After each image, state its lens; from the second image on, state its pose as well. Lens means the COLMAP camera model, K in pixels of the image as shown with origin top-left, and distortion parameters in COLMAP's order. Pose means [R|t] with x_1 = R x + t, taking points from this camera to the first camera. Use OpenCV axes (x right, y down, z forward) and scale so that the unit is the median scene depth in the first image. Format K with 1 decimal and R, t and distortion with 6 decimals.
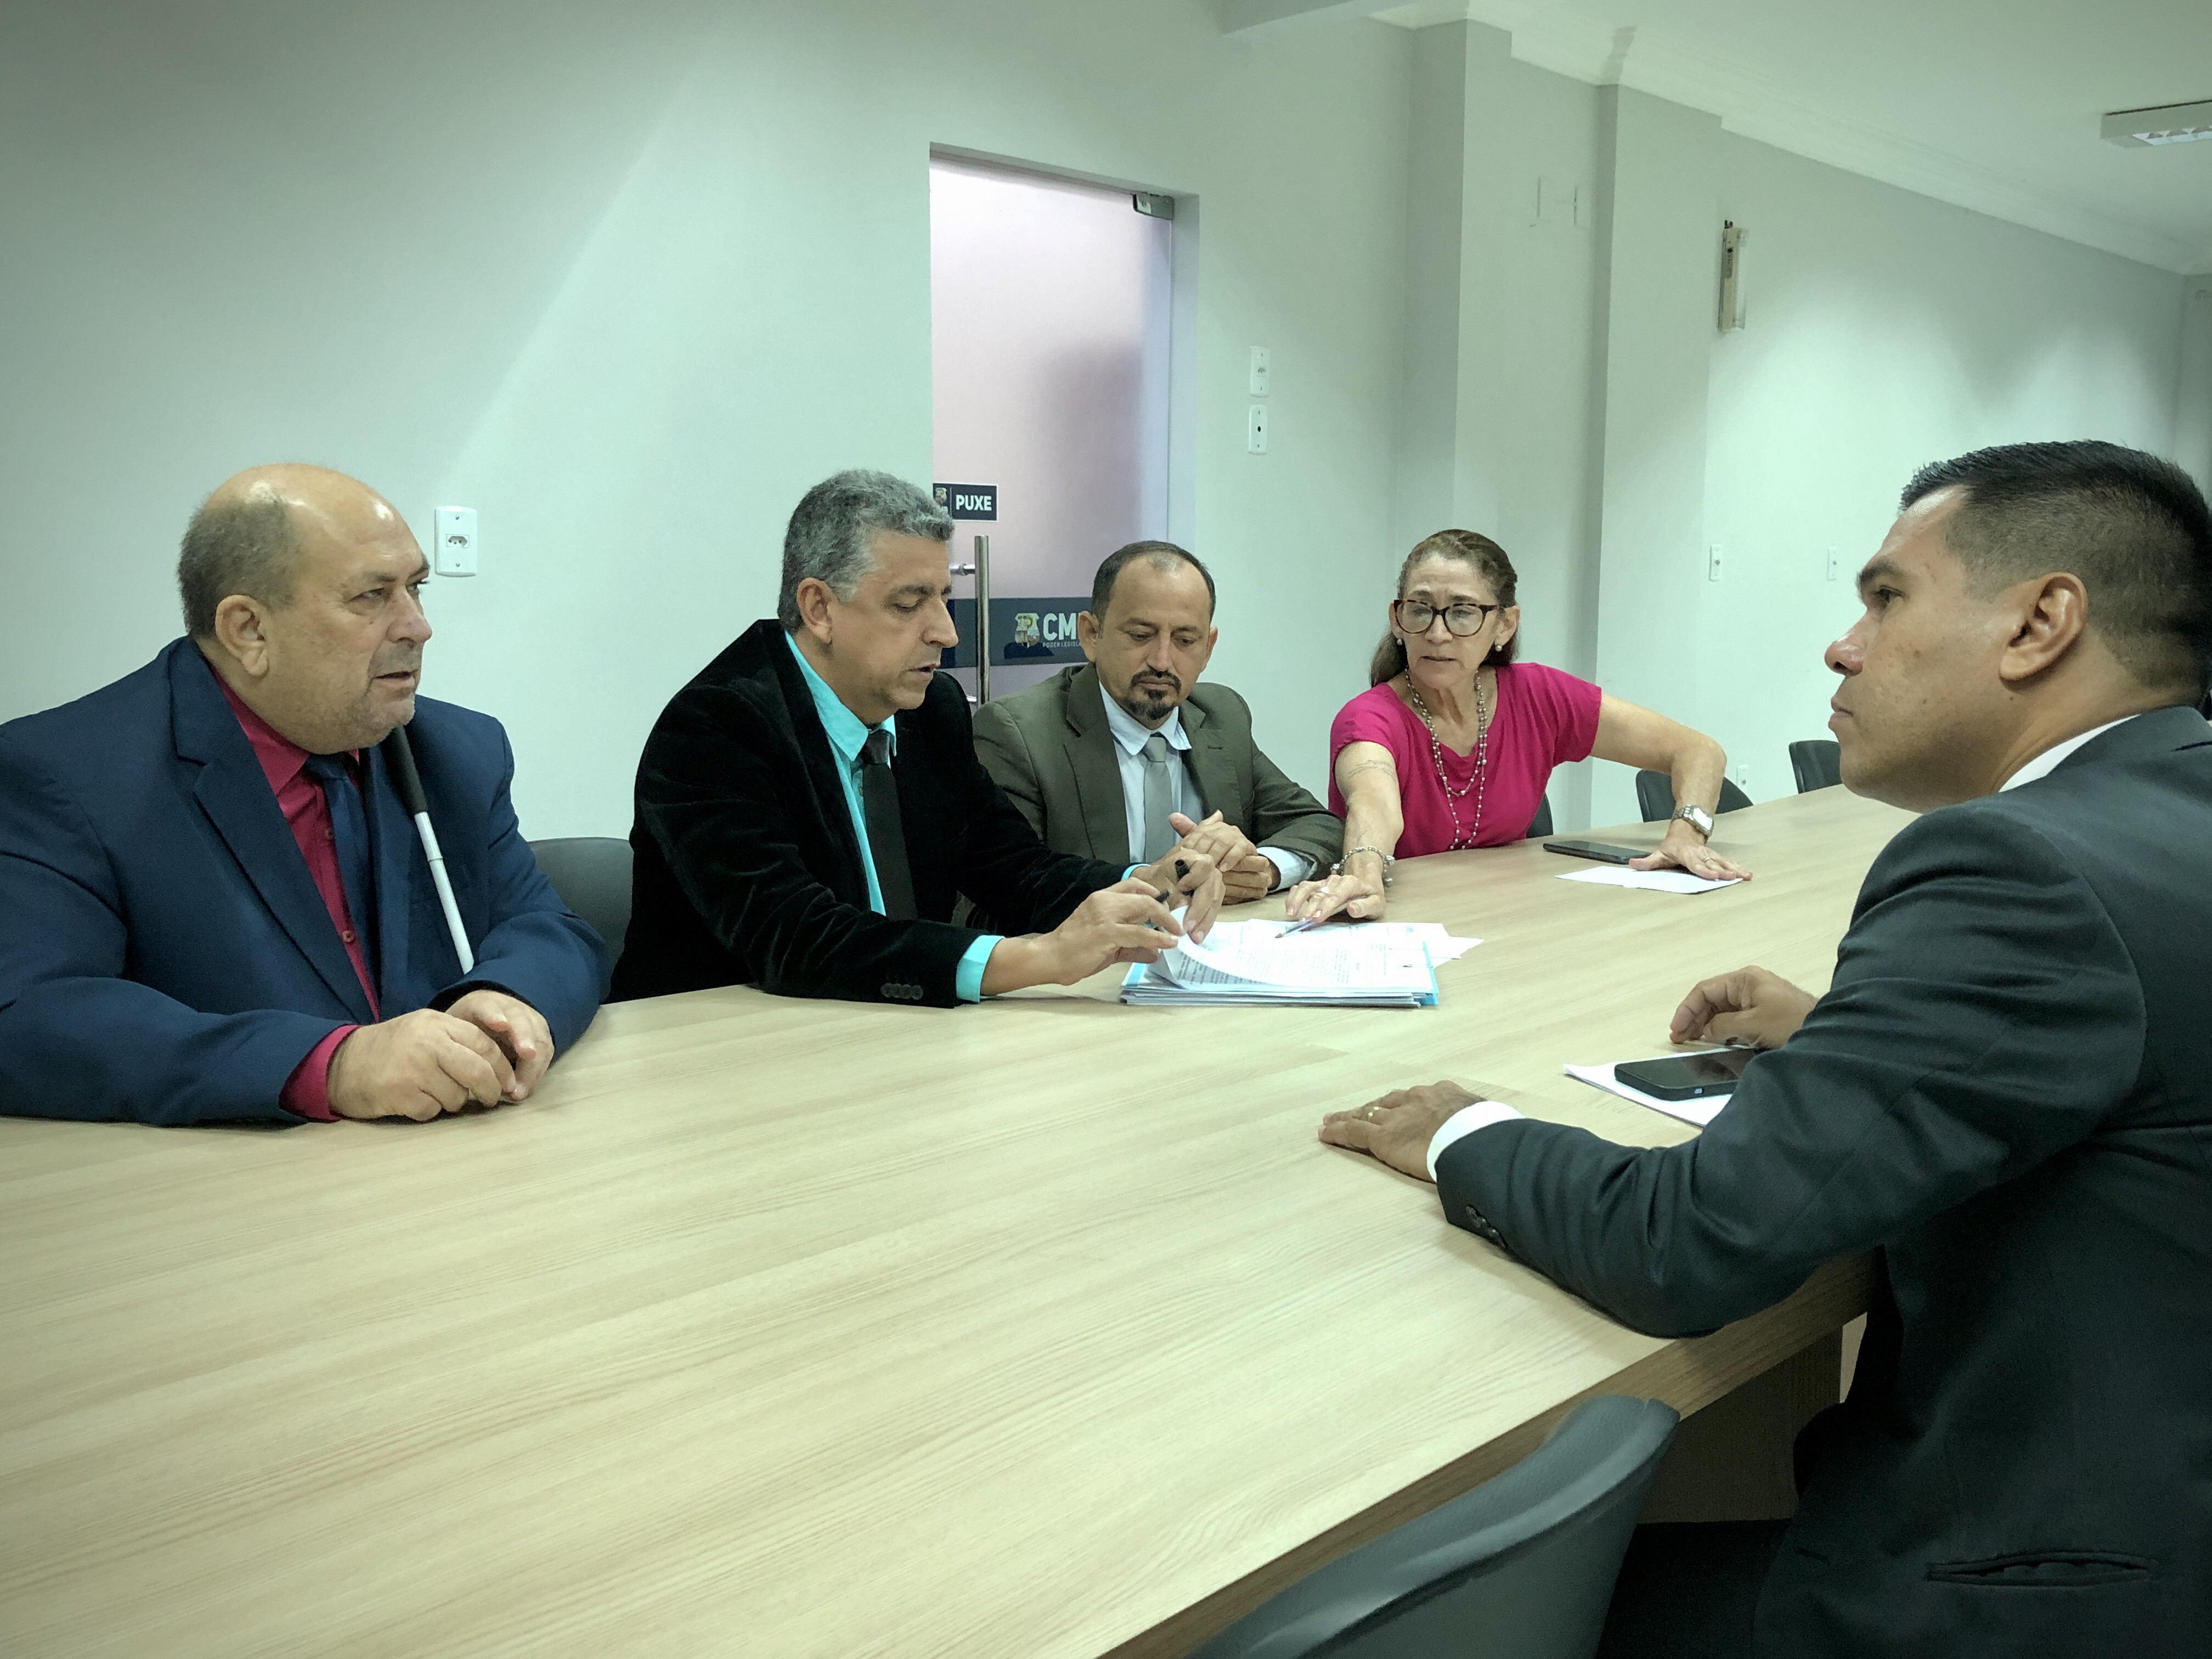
lens RADIAL K [[1984.3, 0, 1104.2], [0, 1984.3, 825.8], [0, 0, 1]] dist [0.028914, -0.007508]
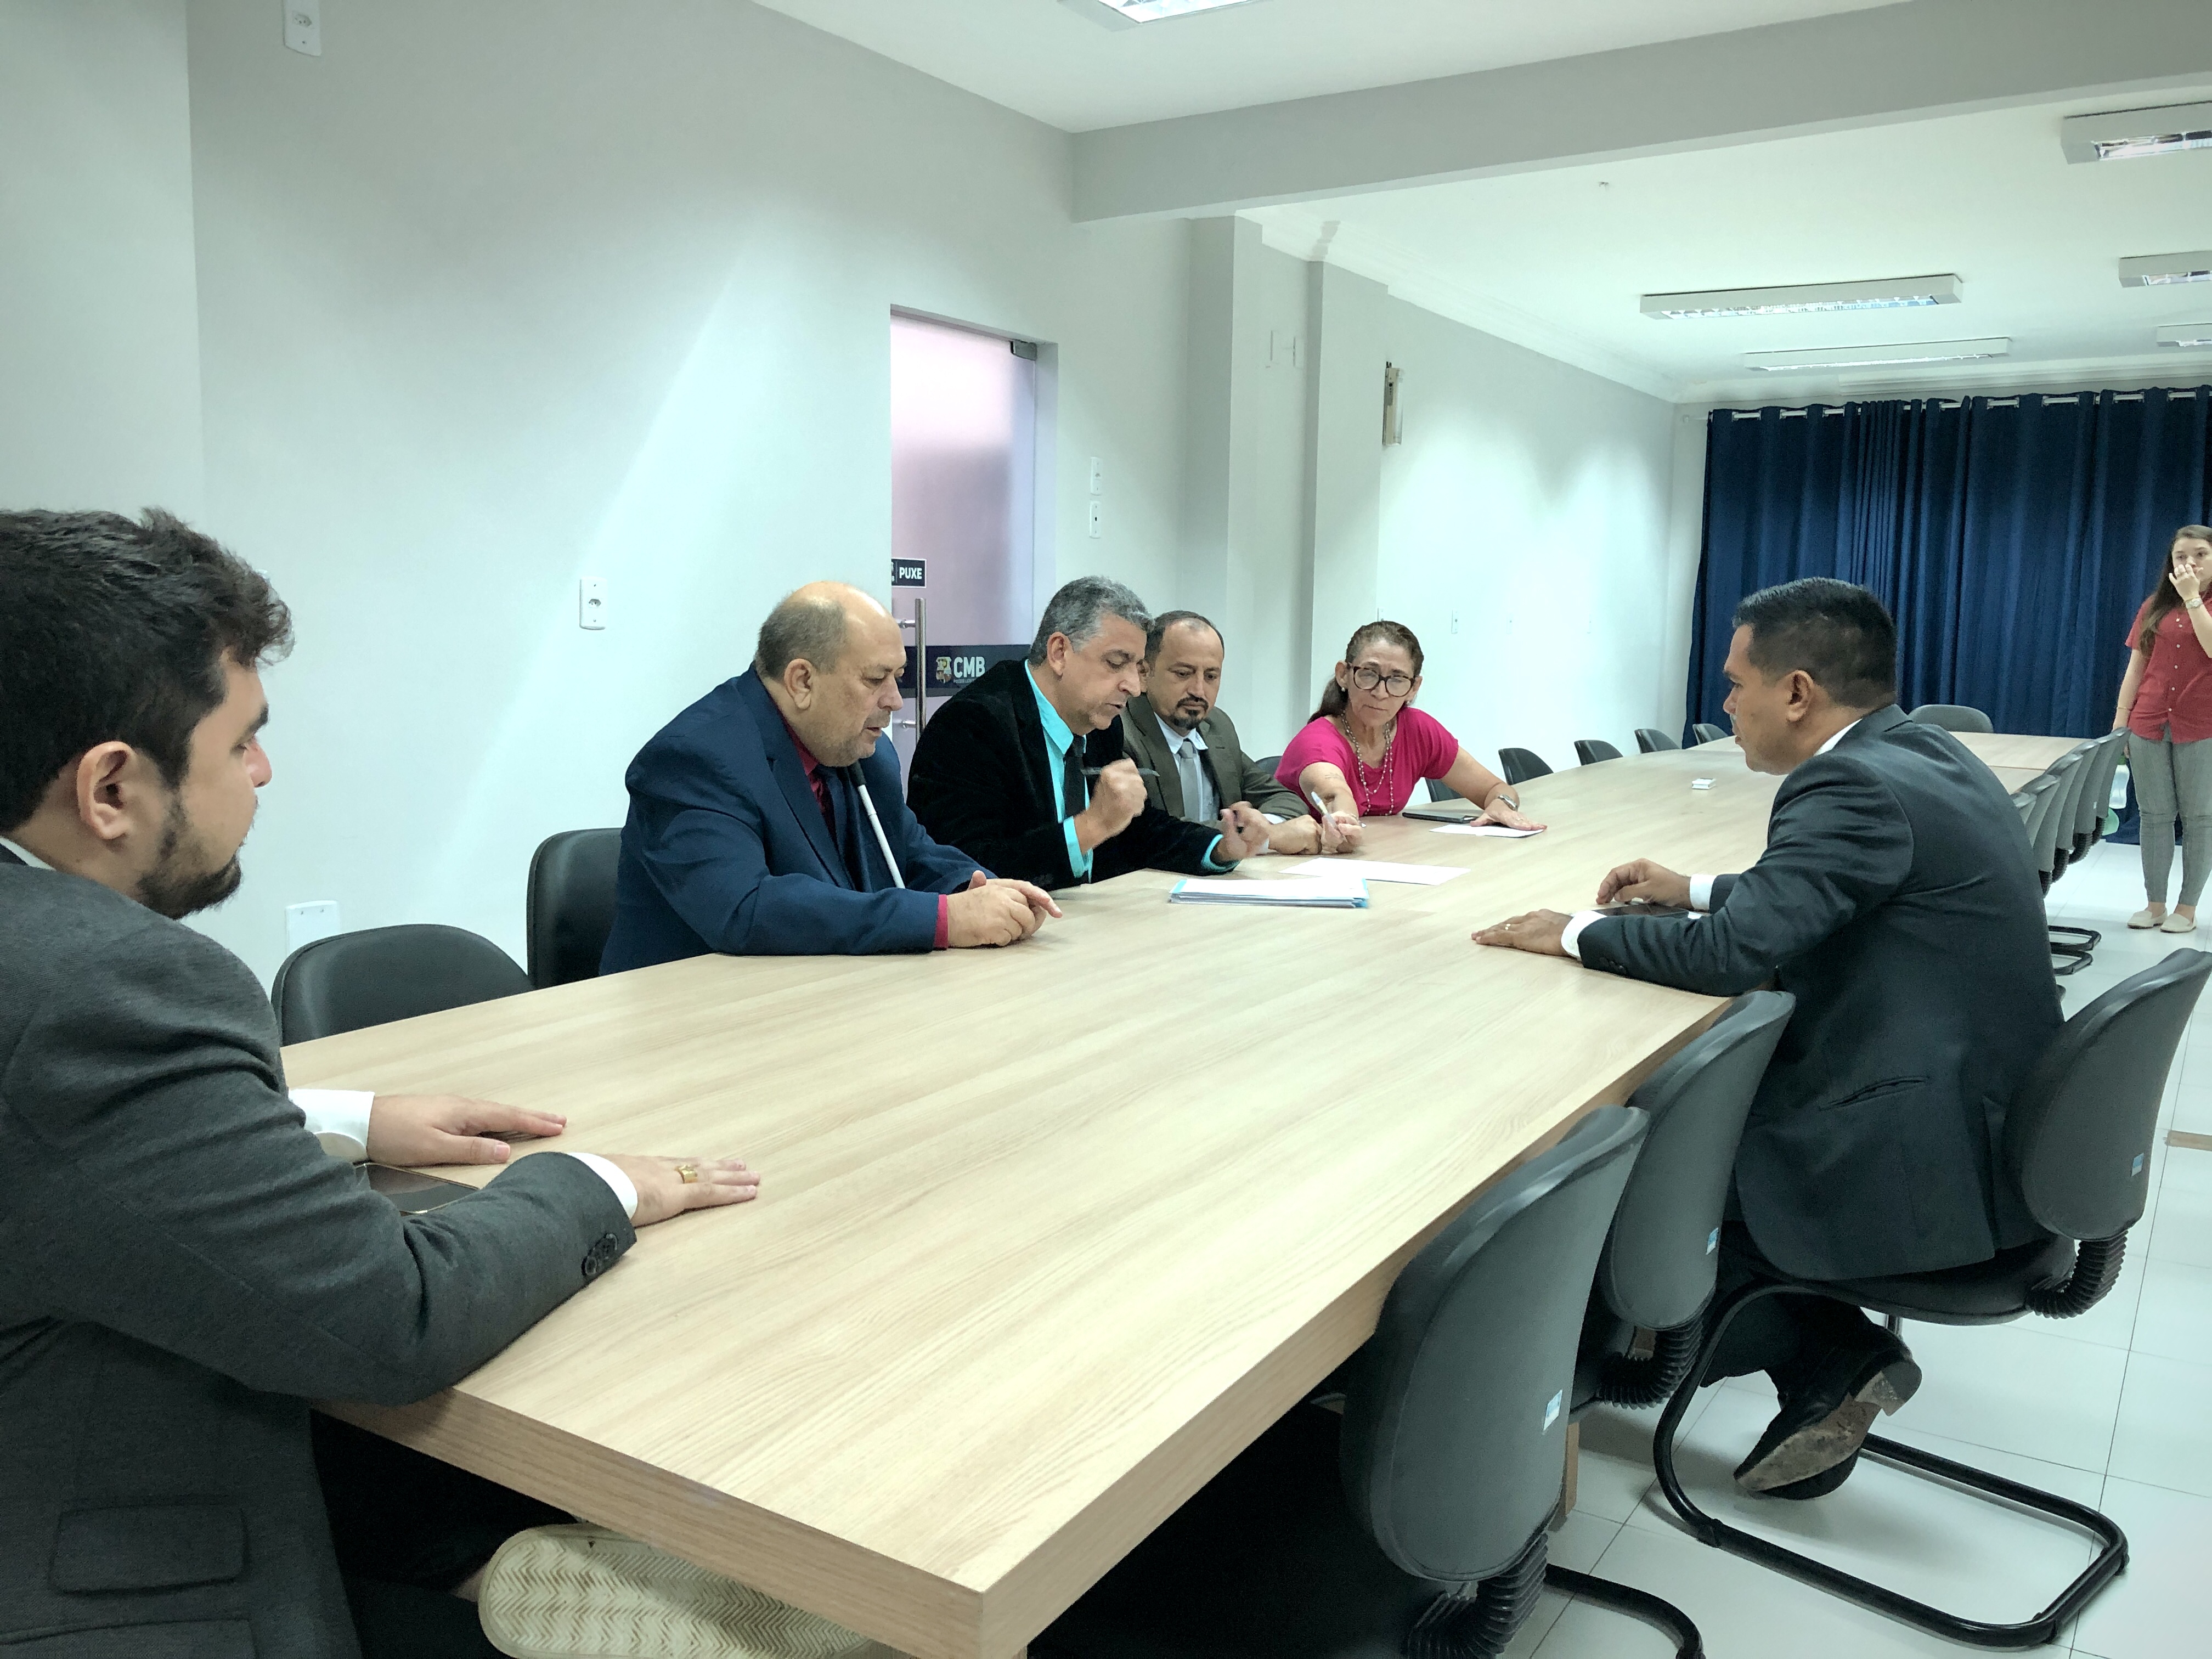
lens RADIAL K [[1797.5, 0, 1105.9], [0, 1797.5, 827.5], [0, 0, 1]] dist [-0.001077, -0.004629]
pose [[0.978198, -0.017452, 0.206938, -0.319375], [0.019672, 0.999769, -0.008677, 0.031326], [-0.206739, 0.012559, 0.978316, -0.321394]]
